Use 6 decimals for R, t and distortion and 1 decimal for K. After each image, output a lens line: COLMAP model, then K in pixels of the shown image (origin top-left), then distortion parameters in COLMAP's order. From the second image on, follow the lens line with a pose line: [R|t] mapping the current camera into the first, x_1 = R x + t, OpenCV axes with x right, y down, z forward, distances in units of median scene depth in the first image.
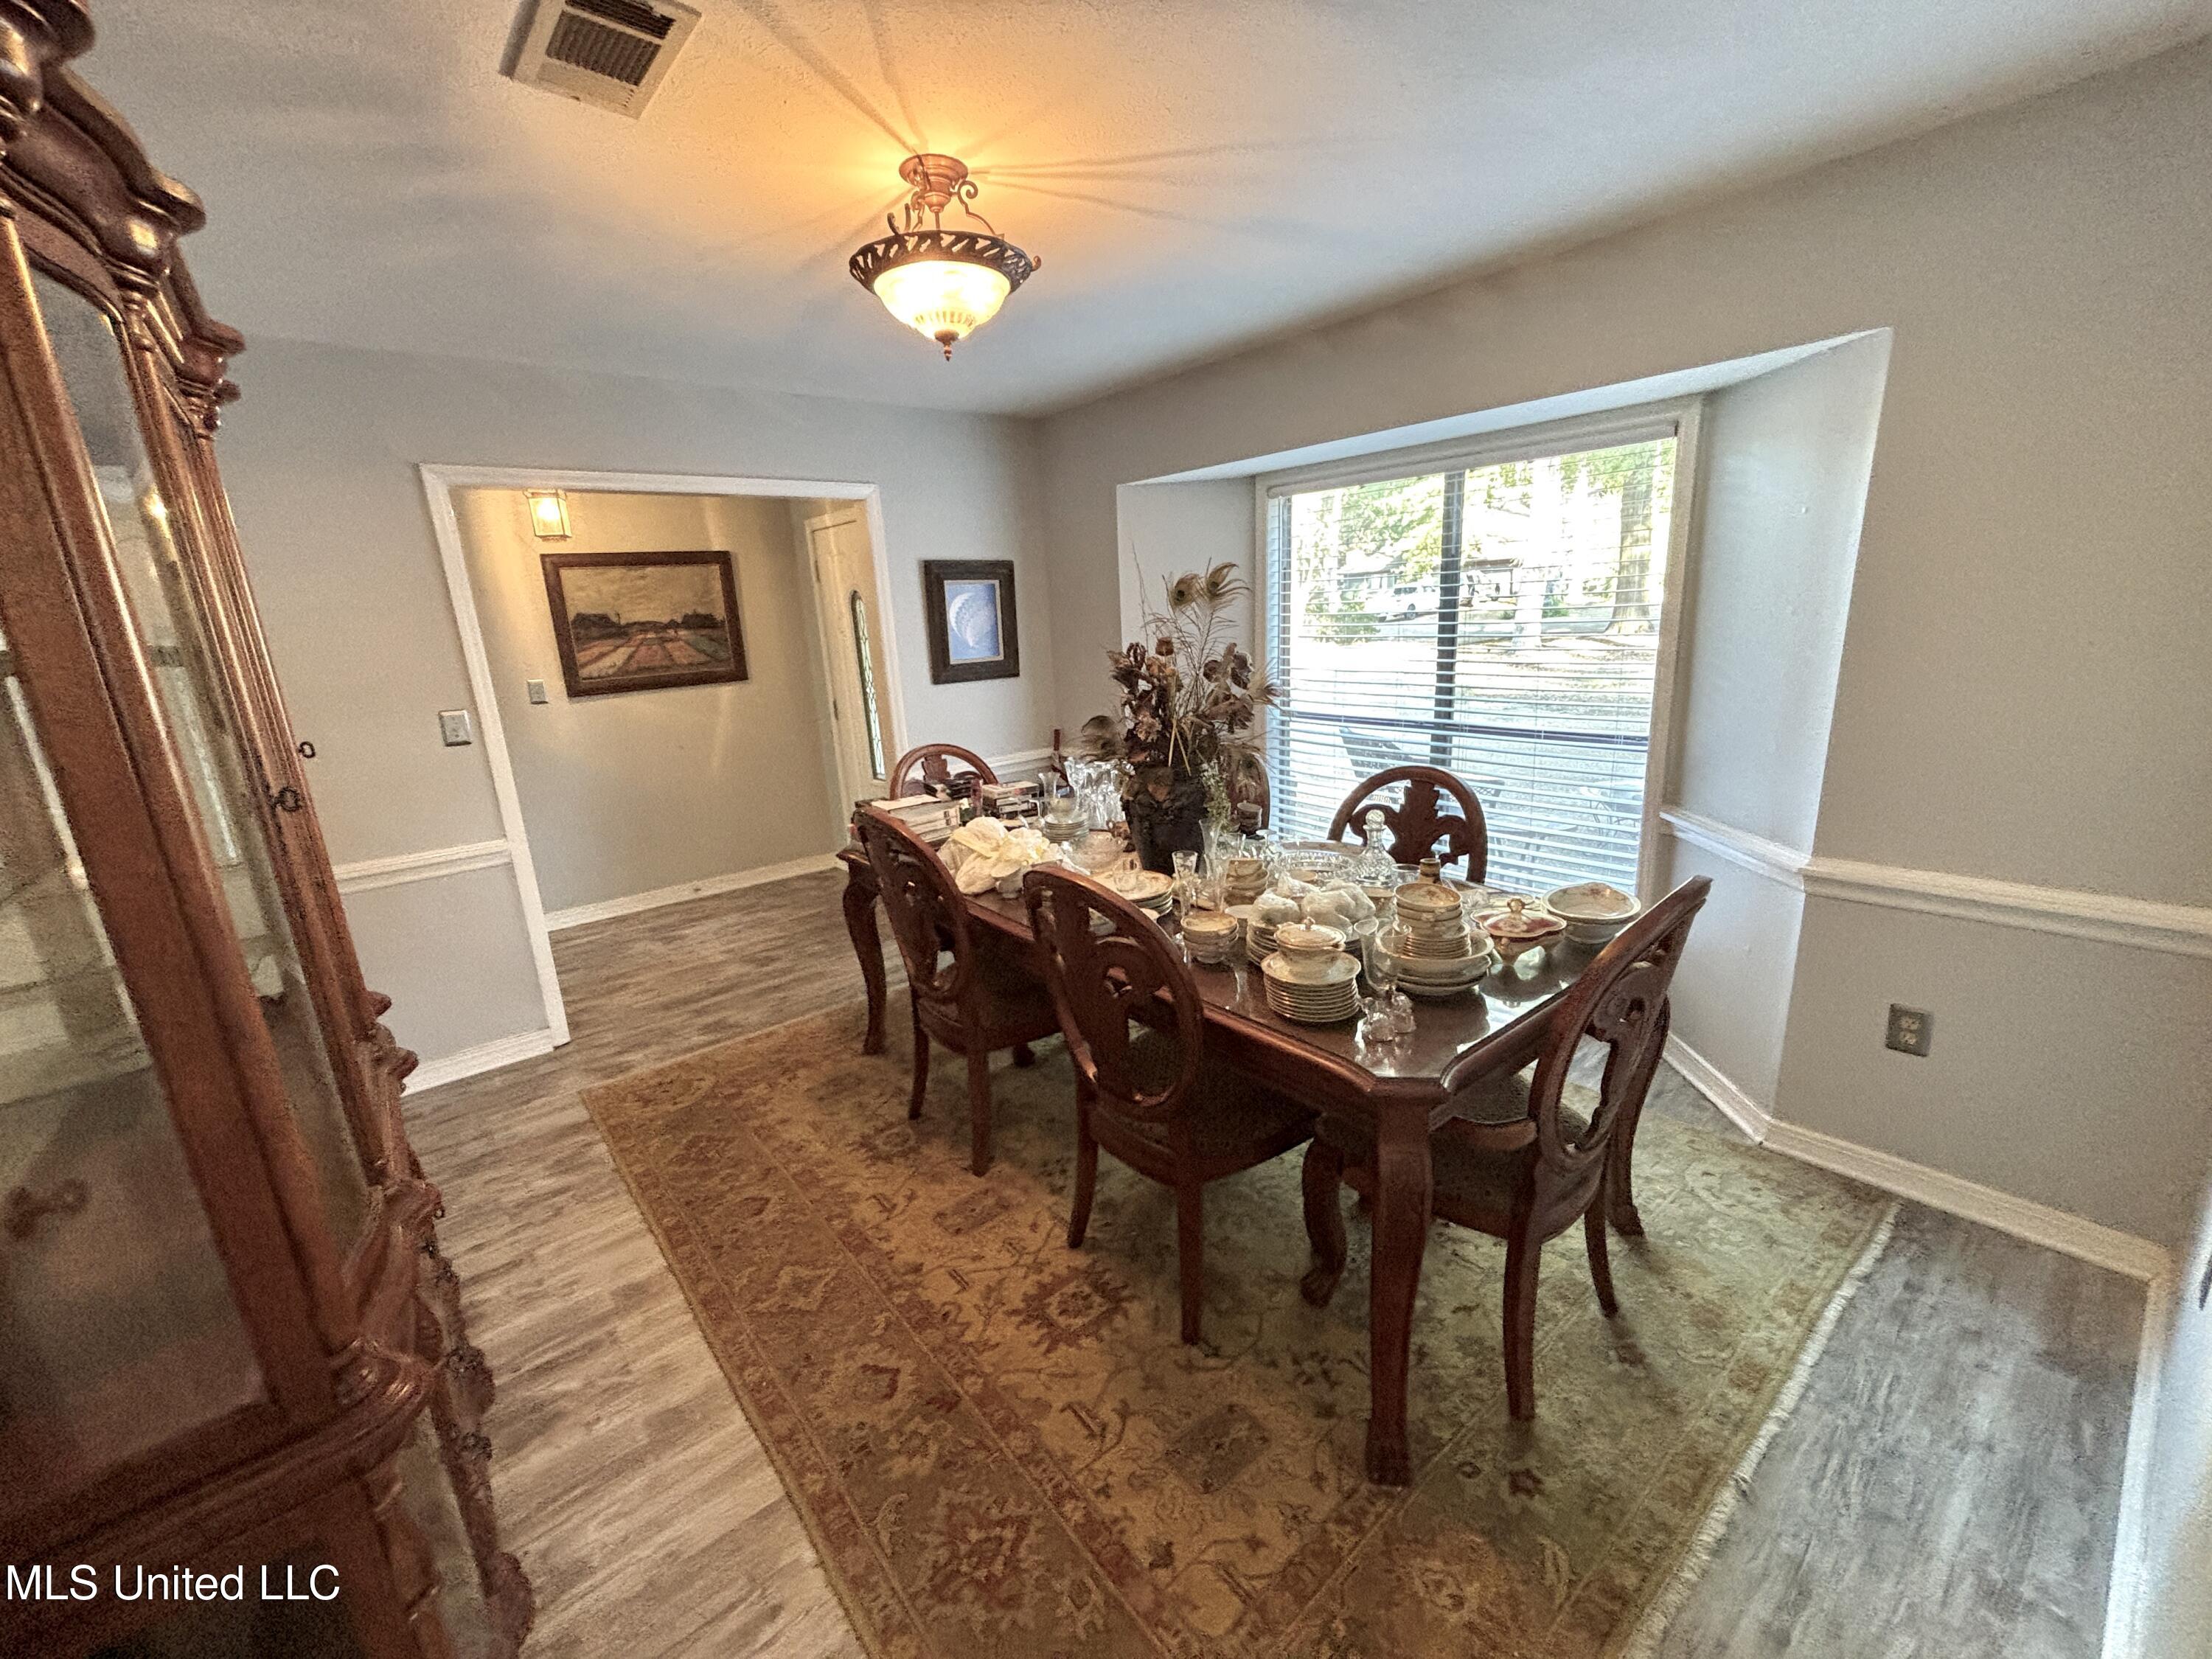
lens RADIAL K [[898.0, 0, 1106.0], [0, 898.0, 829.5], [0, 0, 1]] dist [0.005140, 0.000143]
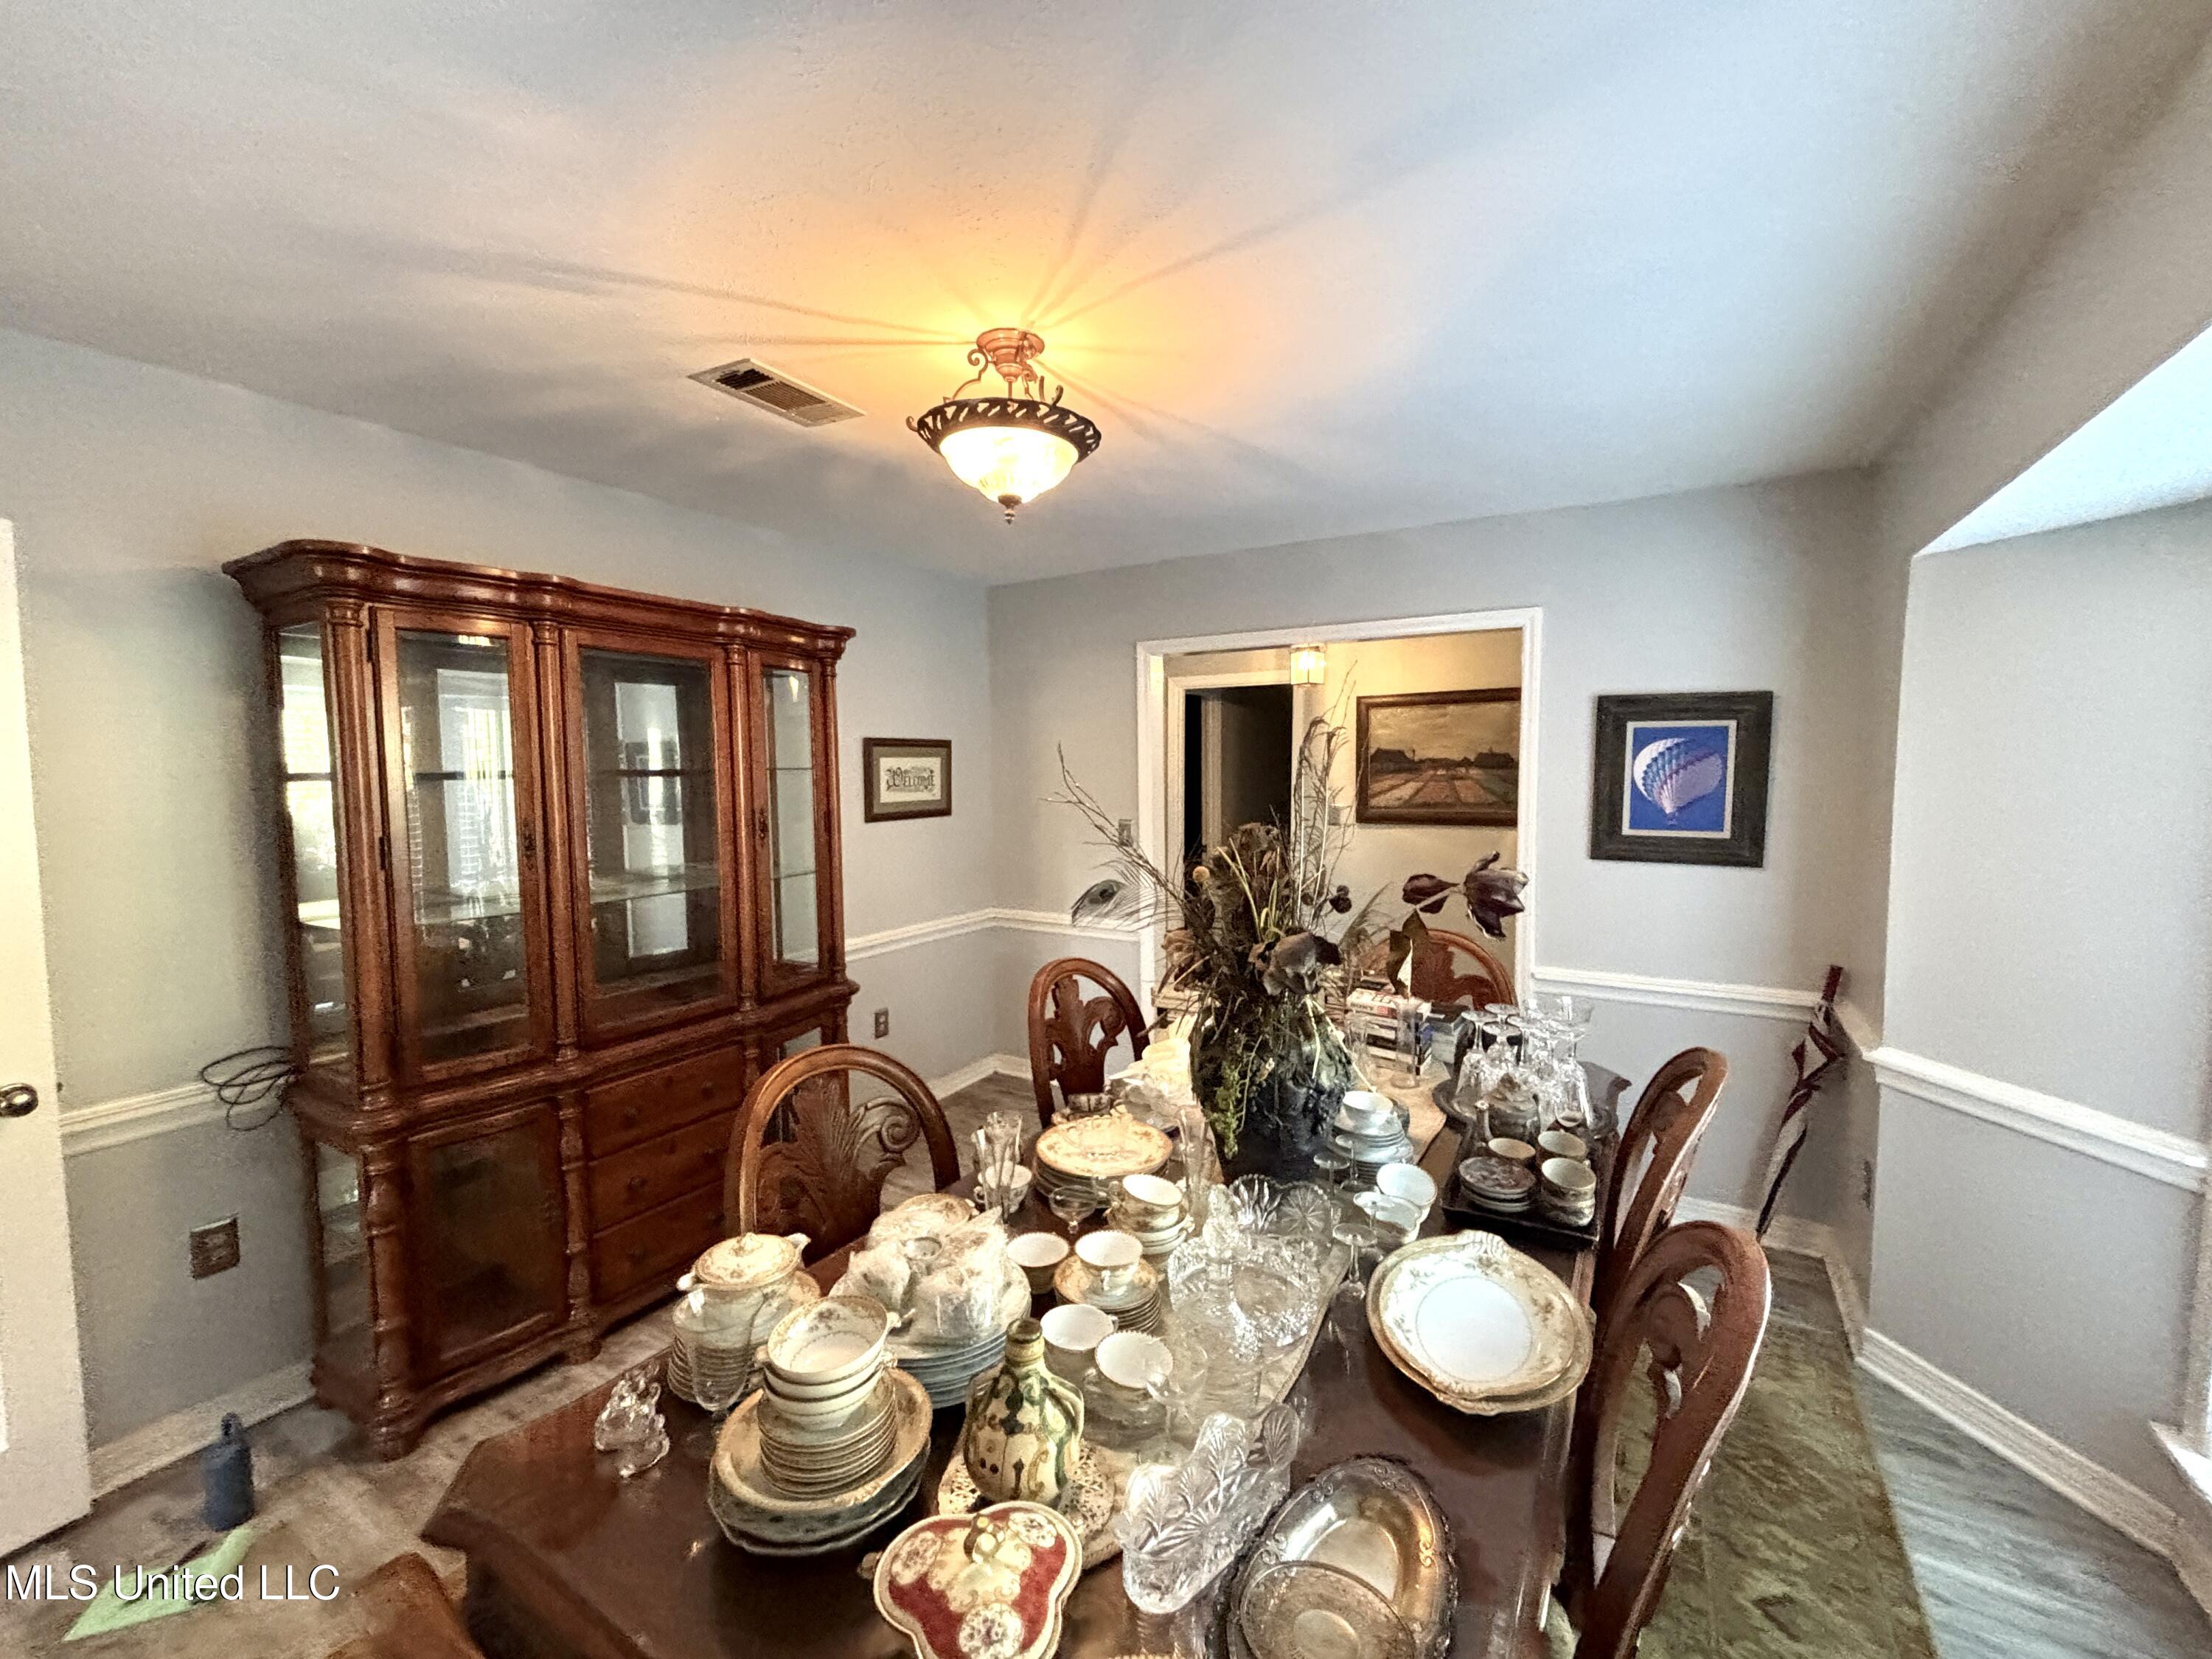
lens RADIAL K [[898.0, 0, 1106.0], [0, 898.0, 829.5], [0, 0, 1]] dist [0.005140, 0.000143]
pose [[0.317808, 0.117882, -0.940799, 0.343358], [-0.244343, 0.968910, 0.038864, -0.106254], [0.916130, 0.217527, 0.336731, 0.349384]]
